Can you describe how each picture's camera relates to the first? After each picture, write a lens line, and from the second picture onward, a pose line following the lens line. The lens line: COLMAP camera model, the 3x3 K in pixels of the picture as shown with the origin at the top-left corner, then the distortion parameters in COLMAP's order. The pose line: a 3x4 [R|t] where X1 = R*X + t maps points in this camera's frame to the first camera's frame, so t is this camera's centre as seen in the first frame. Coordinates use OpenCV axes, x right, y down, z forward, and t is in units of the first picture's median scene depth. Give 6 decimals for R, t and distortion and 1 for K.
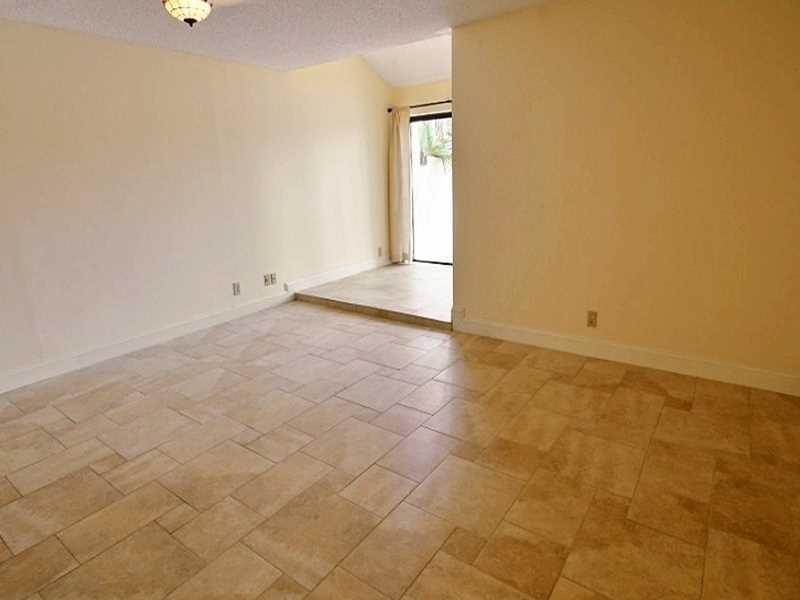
lens RADIAL K [[453.5, 0, 404.7], [0, 453.5, 298.4], [0, 0, 1]] dist [-0.001021, -0.000159]
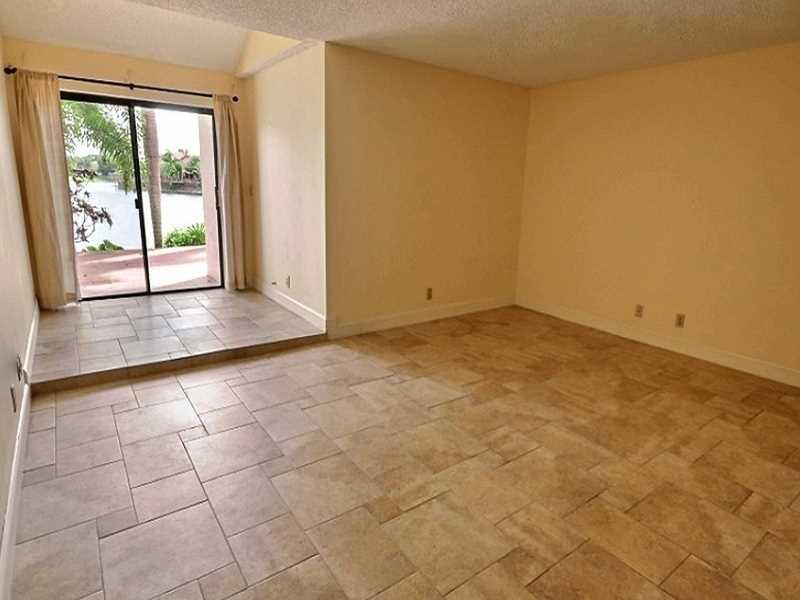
lens RADIAL K [[453.5, 0, 404.7], [0, 453.5, 298.4], [0, 0, 1]] dist [-0.001021, -0.000159]
pose [[0.307809, -0.186272, 0.933036, -1.258711], [0.211811, 0.969455, 0.123666, -0.177439], [-0.927572, 0.159561, 0.337861, 0.823062]]
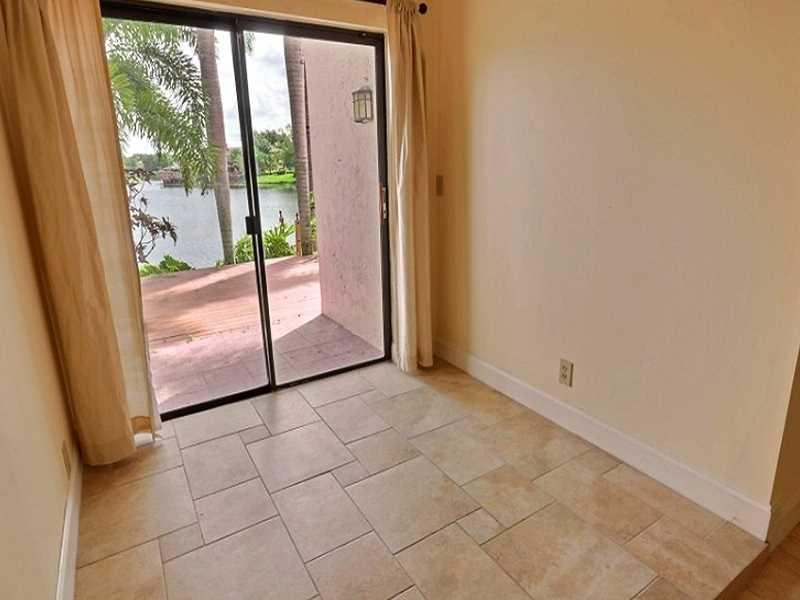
lens RADIAL K [[456.9, 0, 399.5], [0, 456.9, 287.2], [0, 0, 1]] dist [0.002157, 0.000401]
pose [[0.385016, -0.213547, 0.897864, -0.545132], [0.262330, 0.958056, 0.115372, -0.469169], [-0.884842, 0.191117, 0.424887, 1.769438]]
